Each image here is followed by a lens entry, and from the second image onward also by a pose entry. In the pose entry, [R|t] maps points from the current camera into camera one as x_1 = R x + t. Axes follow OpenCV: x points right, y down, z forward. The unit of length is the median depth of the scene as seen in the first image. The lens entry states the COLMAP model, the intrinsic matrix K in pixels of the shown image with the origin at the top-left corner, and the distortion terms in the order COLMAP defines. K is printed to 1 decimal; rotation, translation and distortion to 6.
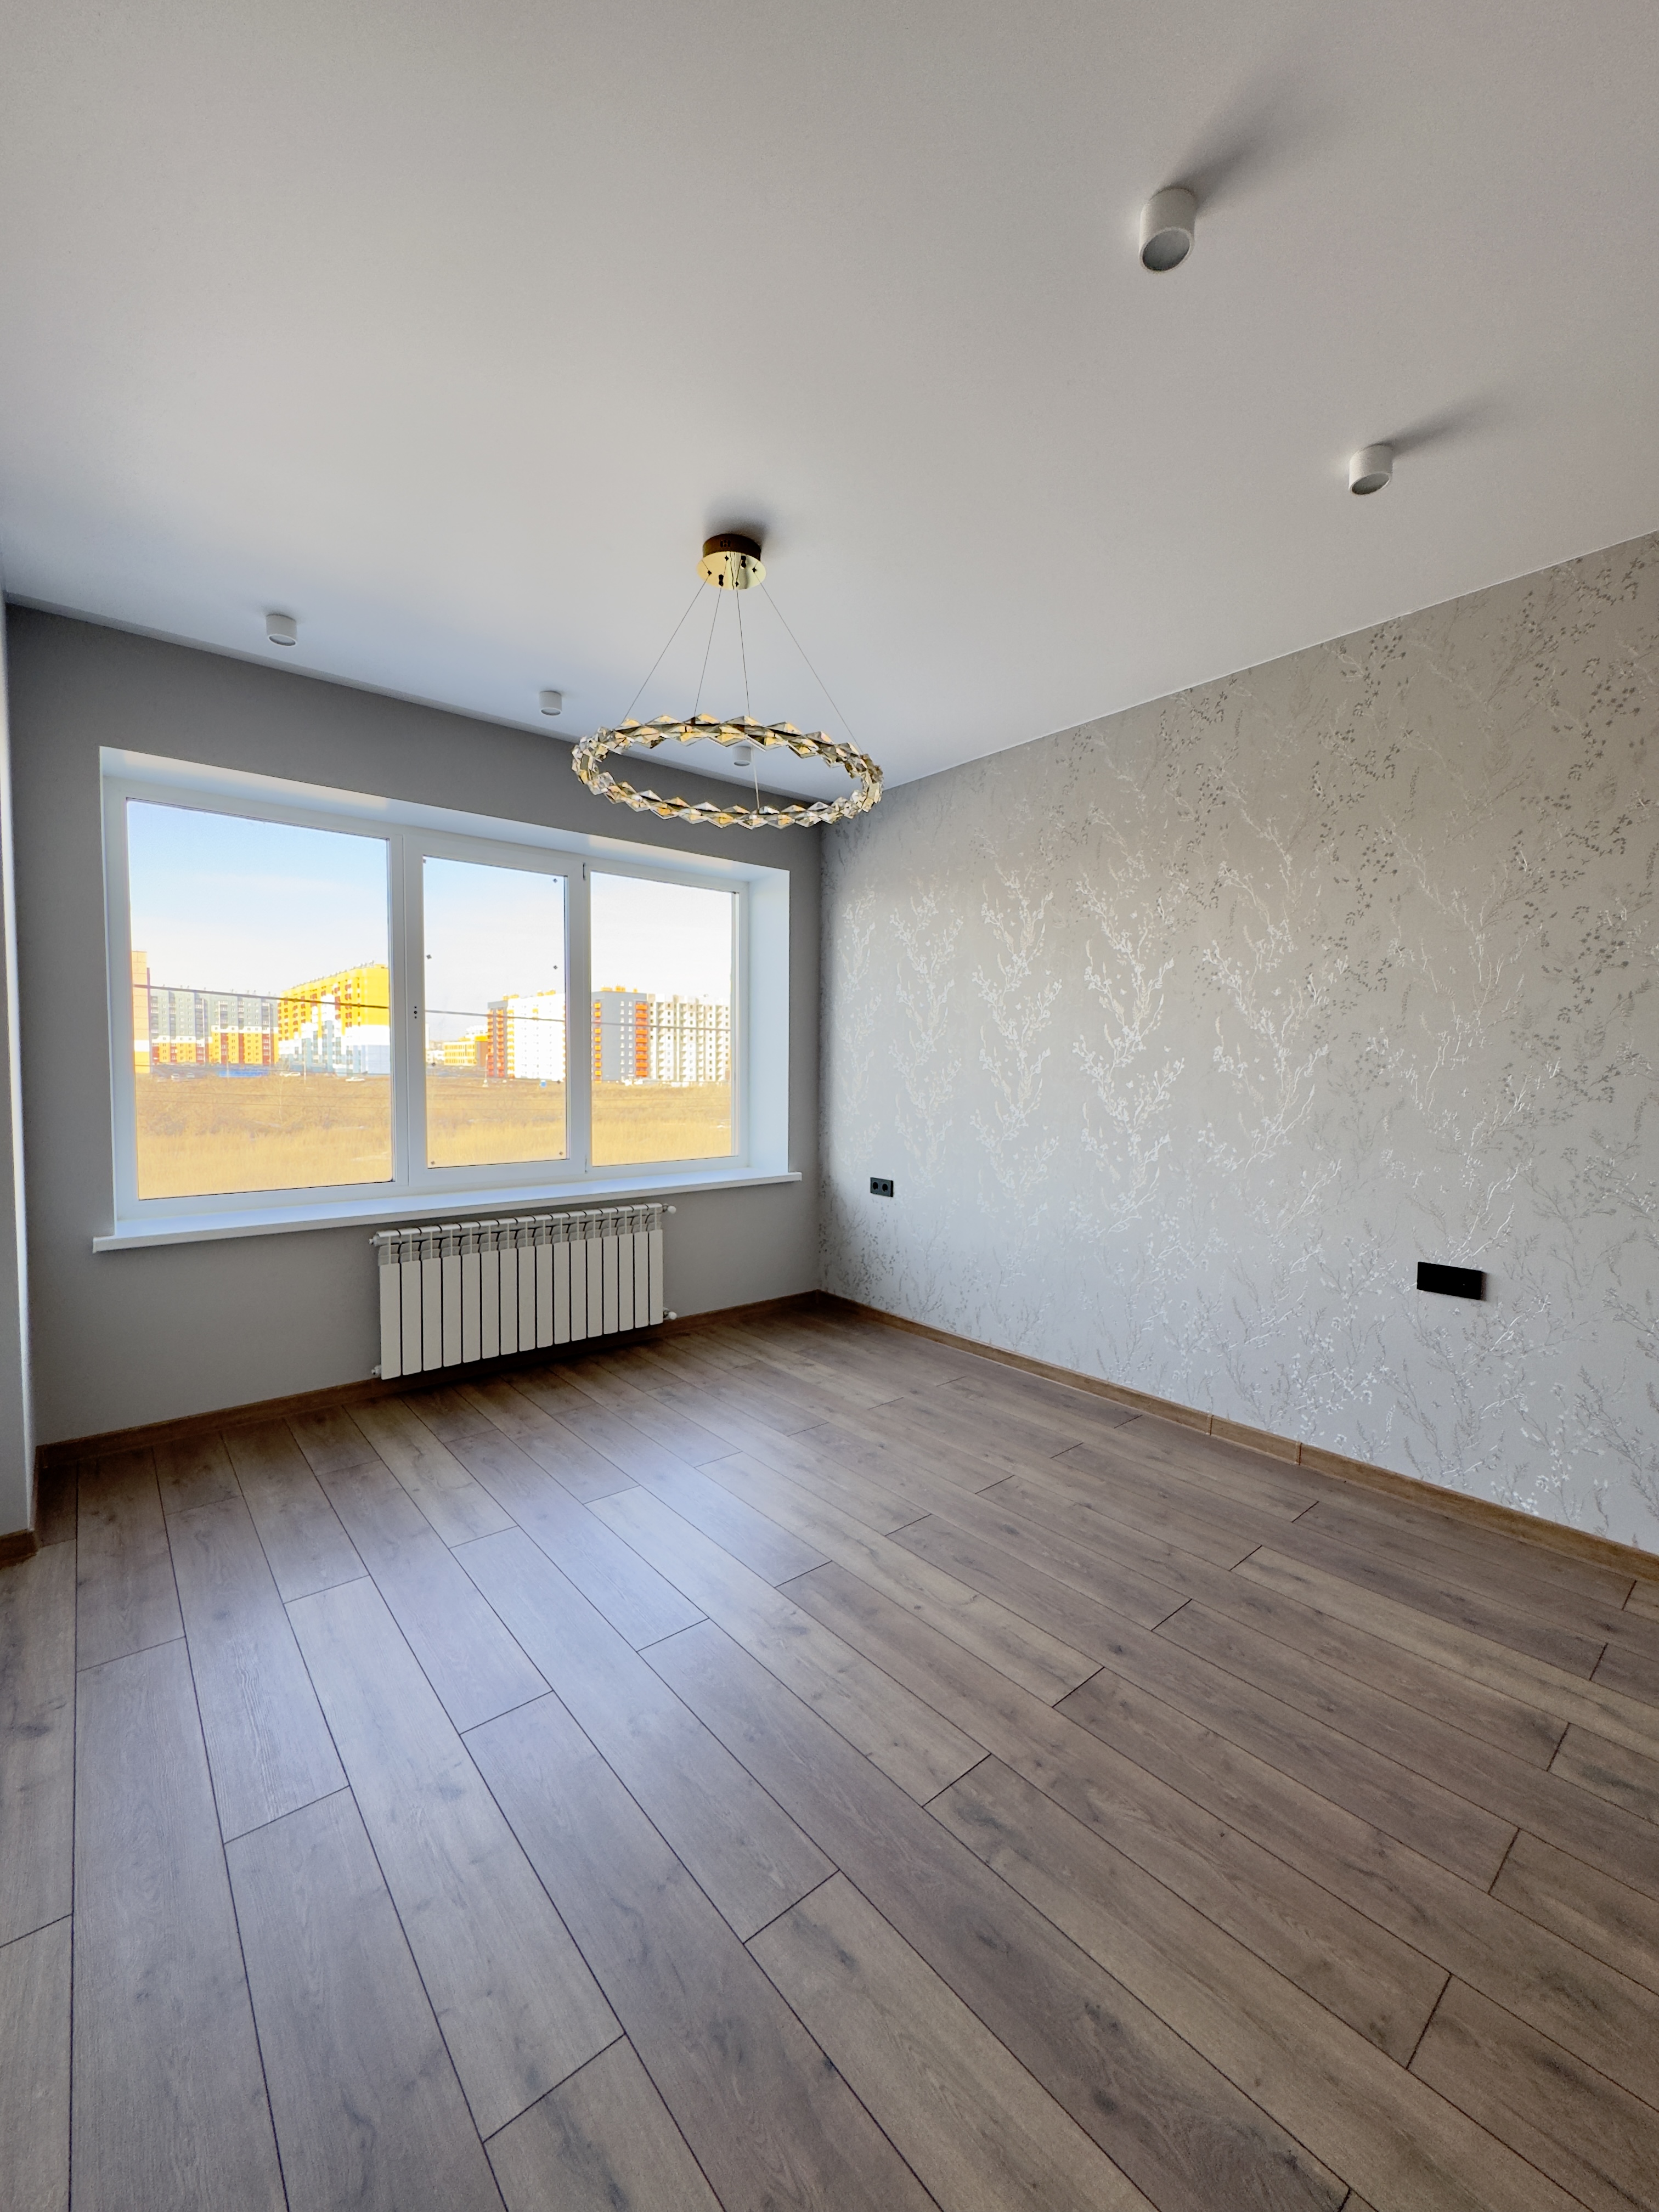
lens RADIAL K [[883.9, 0, 830.7], [0, 883.9, 1105.8], [0, 0, 1]] dist [-0.003653, 0.000673]
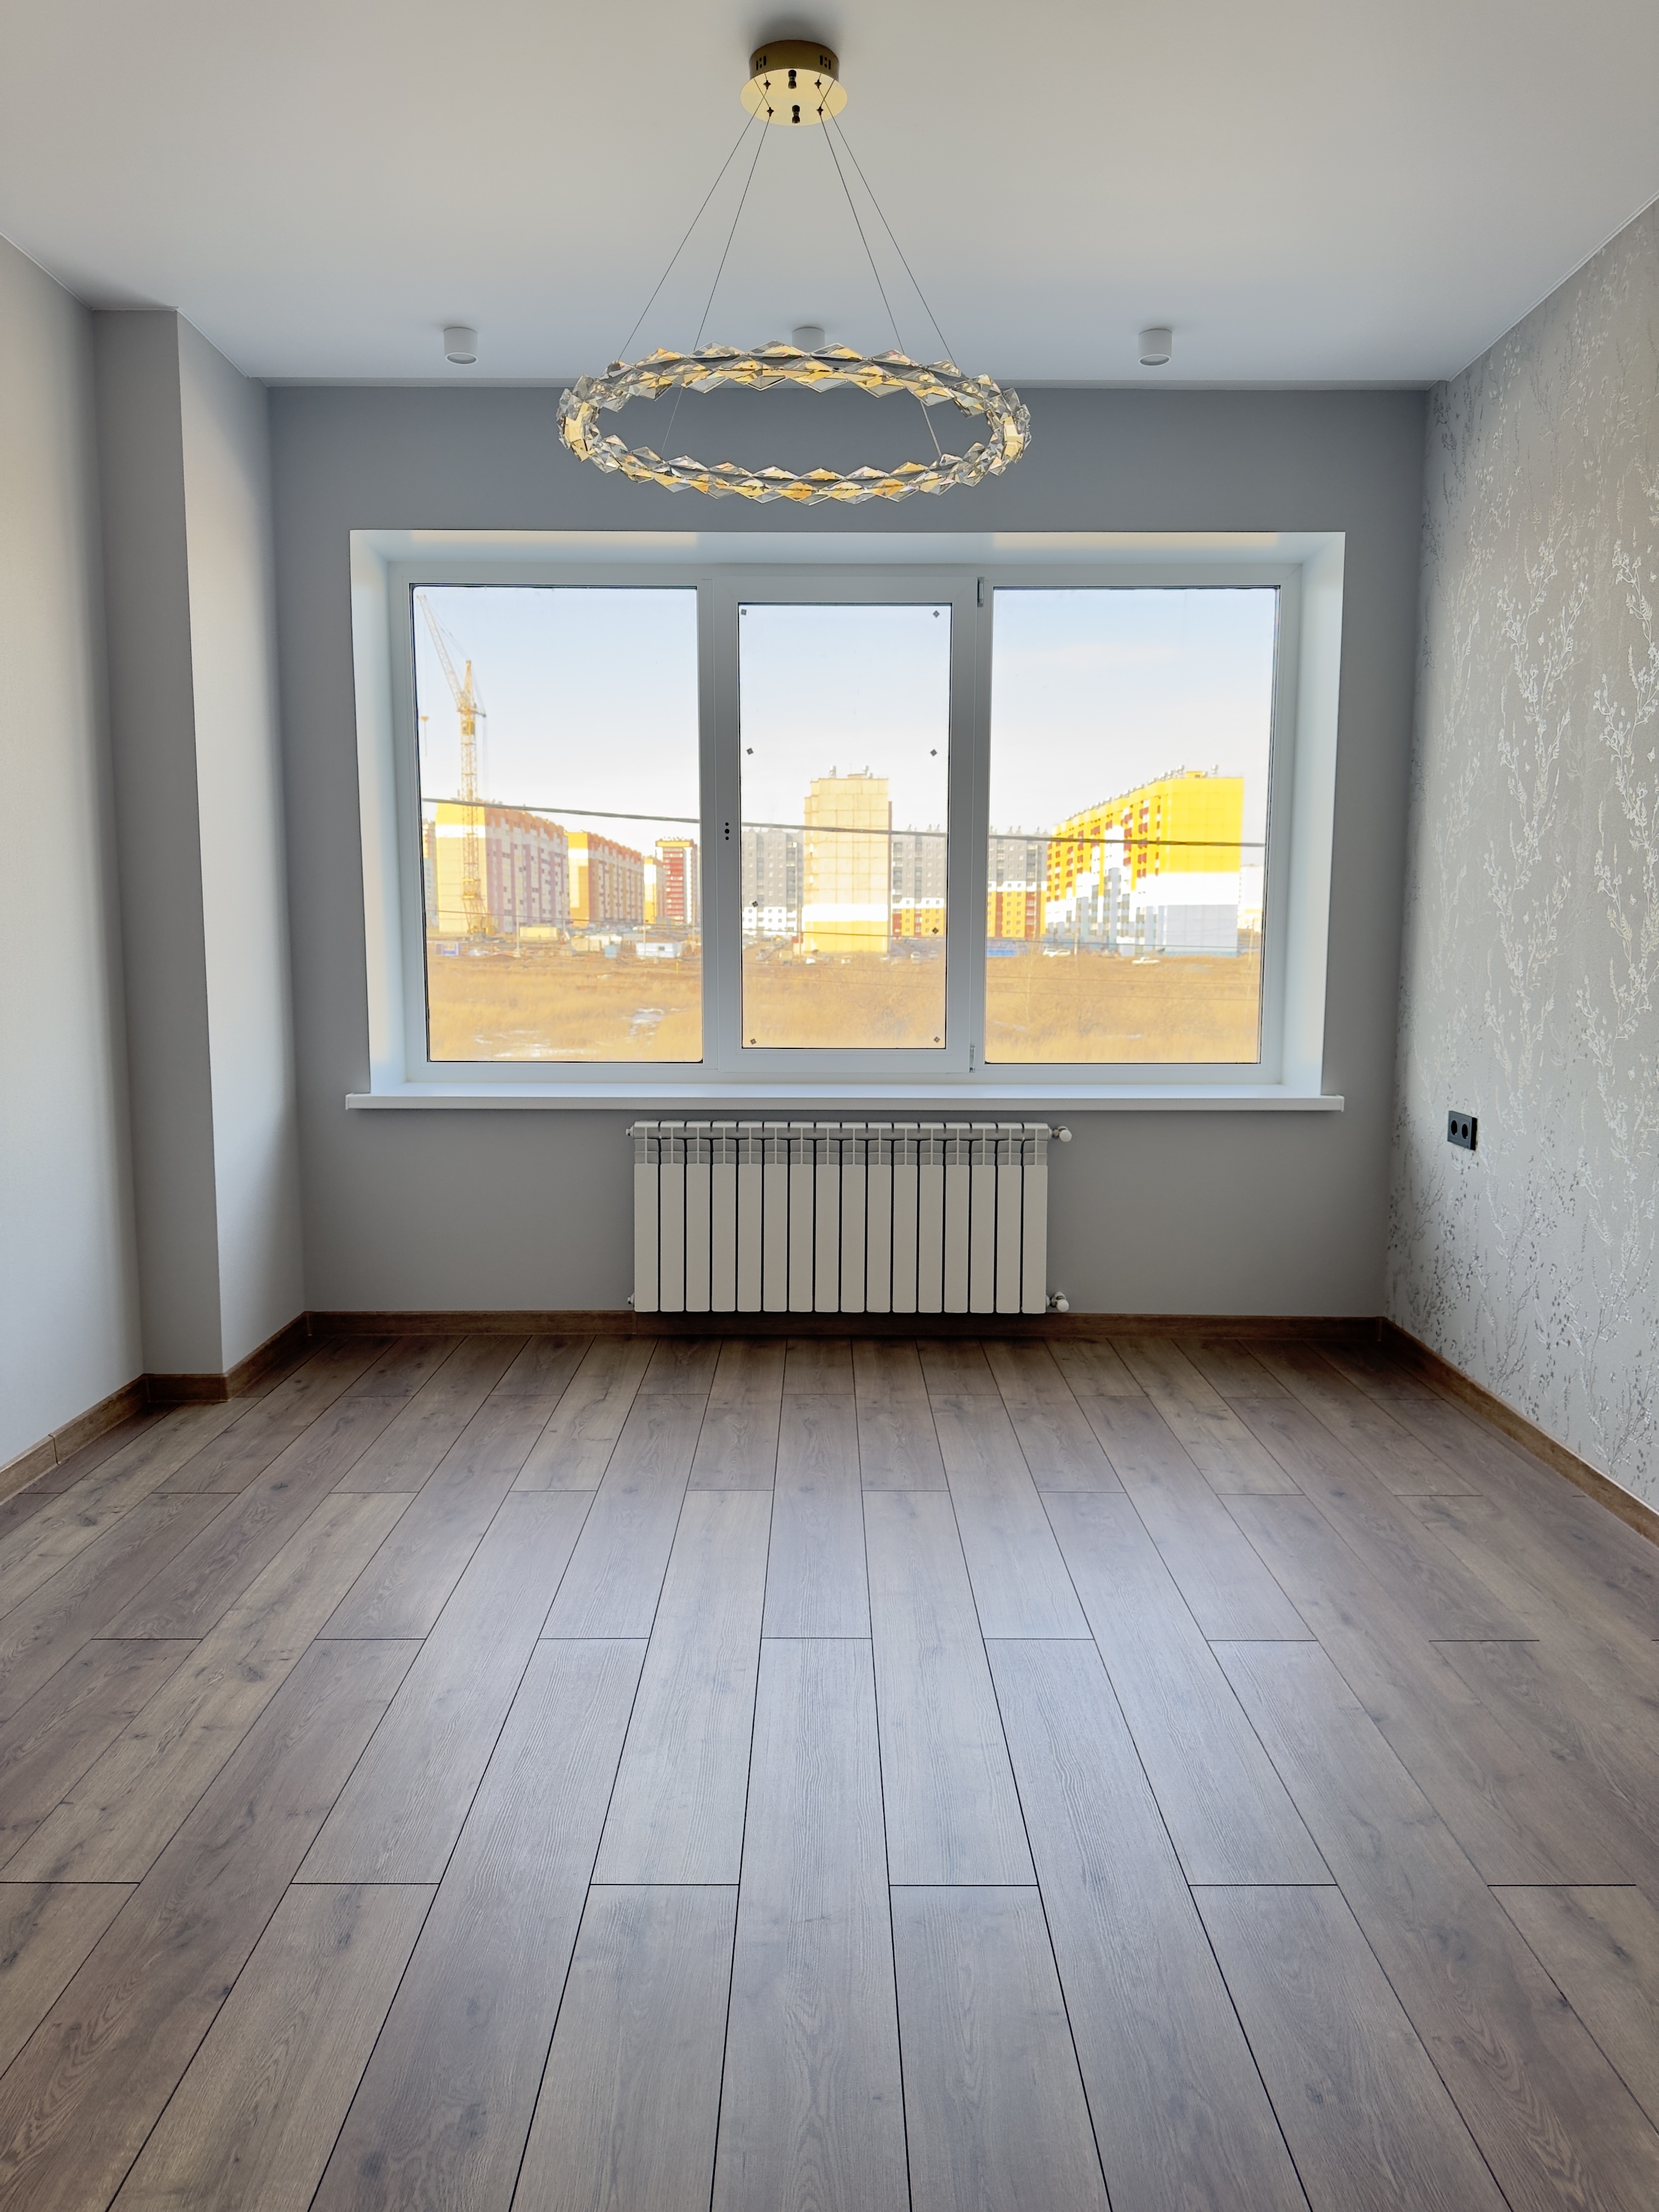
lens RADIAL K [[1545.9, 0, 822.5], [0, 1545.9, 1113.9], [0, 0, 1]] dist [0.078146, -0.108207]
pose [[0.765321, 0.070321, -0.639796, 0.436089], [-0.027444, 0.996675, 0.076717, 0.027219], [0.643063, -0.041155, 0.764706, 0.072273]]
